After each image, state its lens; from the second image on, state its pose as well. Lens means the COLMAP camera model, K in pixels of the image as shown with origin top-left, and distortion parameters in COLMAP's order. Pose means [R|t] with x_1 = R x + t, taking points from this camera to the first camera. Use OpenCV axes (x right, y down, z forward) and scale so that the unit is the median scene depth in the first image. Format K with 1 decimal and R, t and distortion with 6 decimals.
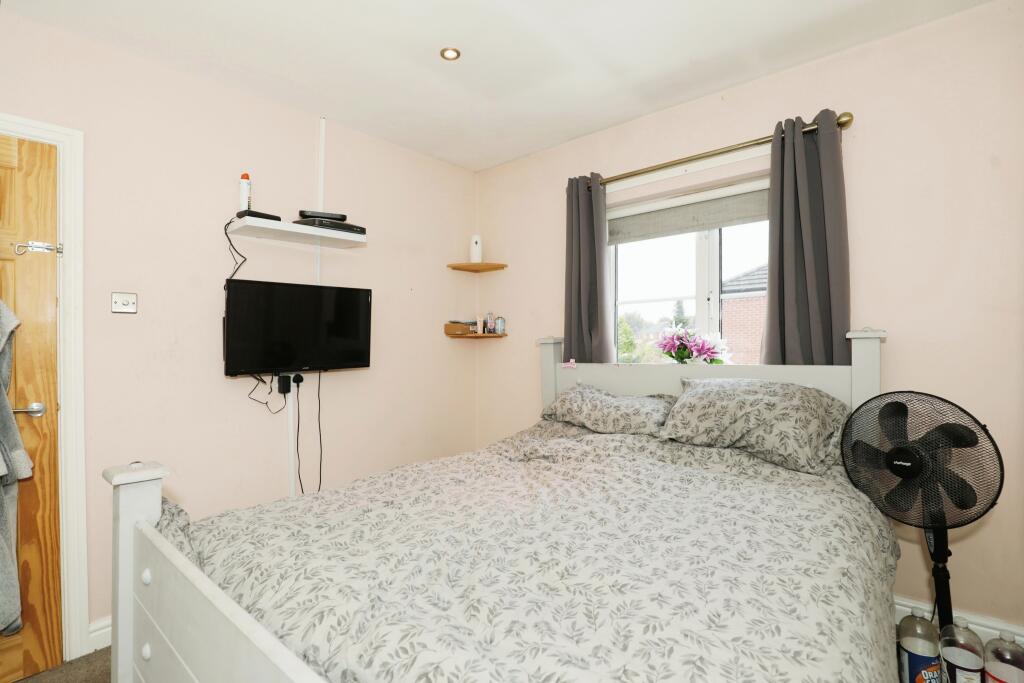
lens RADIAL K [[492.9, 0, 513.0], [0, 492.9, 340.9], [0, 0, 1]] dist [-0.000816, -0.000471]
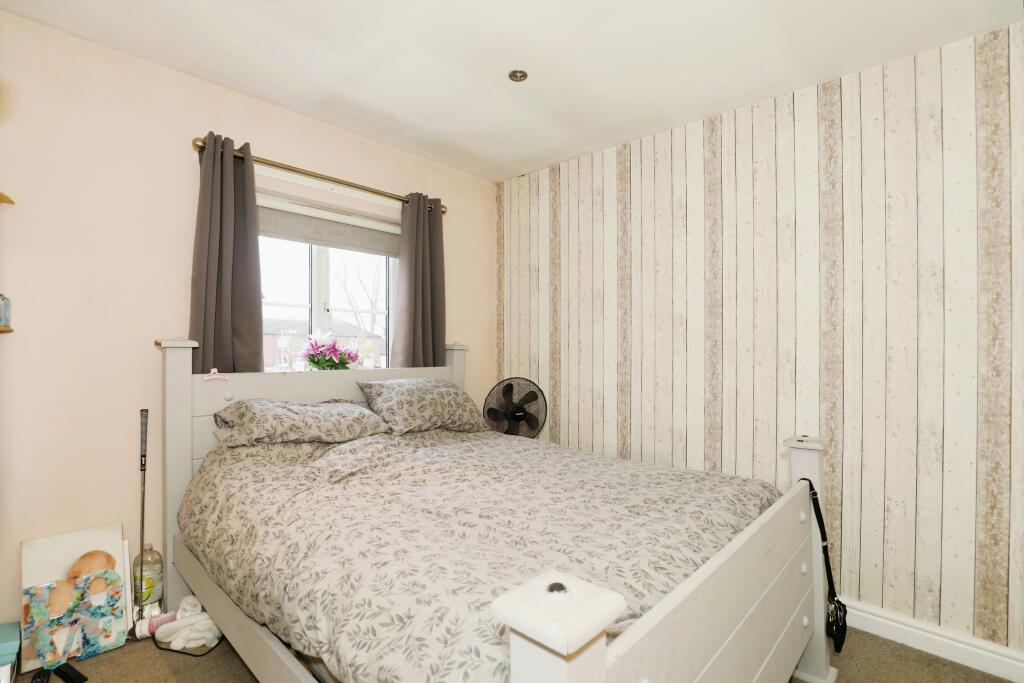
lens RADIAL K [[465.5, 0, 523.0], [0, 465.5, 358.0], [0, 0, 1]] dist [-0.028793, 0.004276]
pose [[0.048165, 0.000903, 0.998839, -0.707176], [-0.013987, 0.999902, -0.000229, 0.017173], [-0.998741, -0.013960, 0.048173, 0.598924]]
